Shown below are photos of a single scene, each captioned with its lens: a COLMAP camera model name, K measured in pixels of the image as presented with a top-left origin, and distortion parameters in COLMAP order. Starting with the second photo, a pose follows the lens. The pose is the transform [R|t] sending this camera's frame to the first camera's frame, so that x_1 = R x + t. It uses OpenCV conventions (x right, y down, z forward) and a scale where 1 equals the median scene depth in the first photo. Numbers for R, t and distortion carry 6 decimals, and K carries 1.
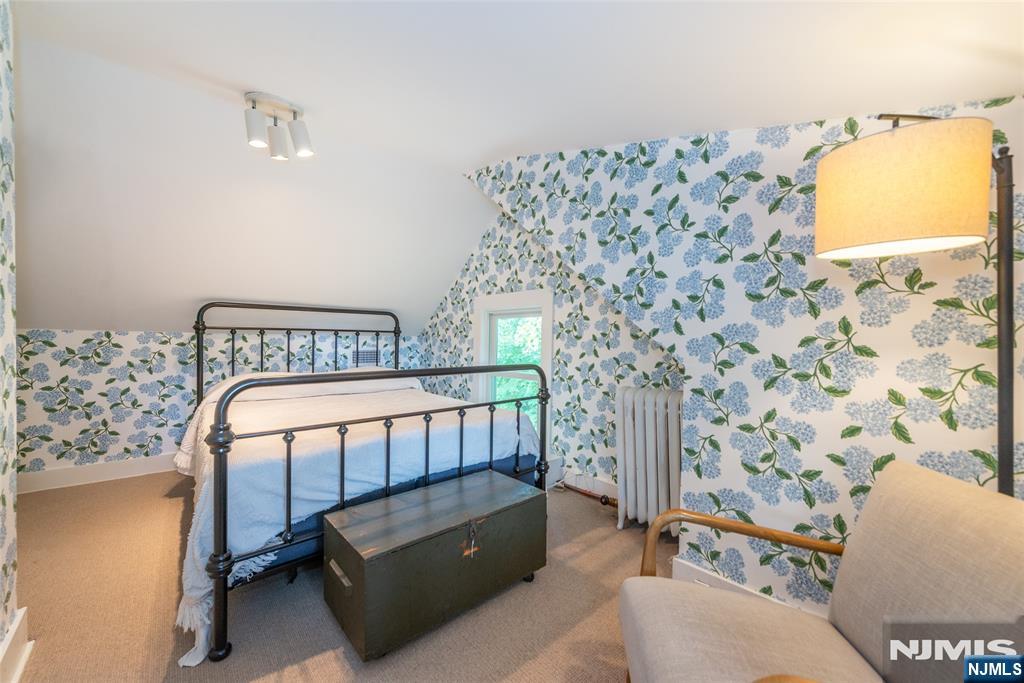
lens RADIAL K [[404.4, 0, 516.9], [0, 404.4, 341.2], [0, 0, 1]] dist [0.011039, -0.000835]
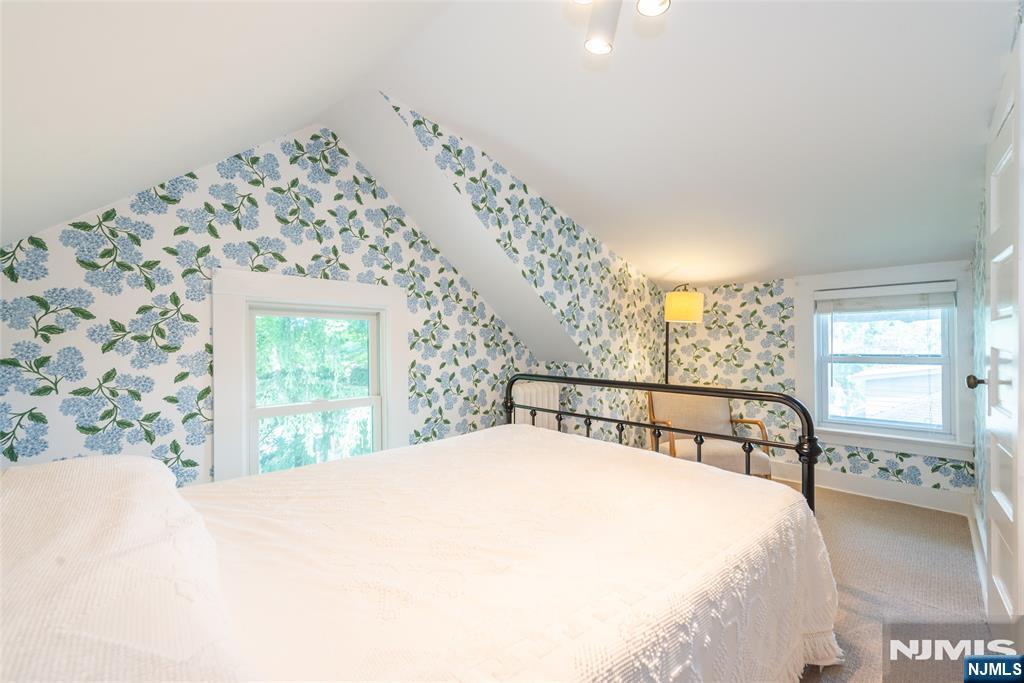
lens RADIAL K [[418.6, 0, 516.5], [0, 418.6, 337.2], [0, 0, 1]] dist [0.008731, -0.001034]
pose [[-0.074598, 0.003943, 0.997206, -0.888054], [0.005075, 0.999981, -0.003574, -0.029215], [-0.997201, 0.004794, -0.074617, 0.933761]]
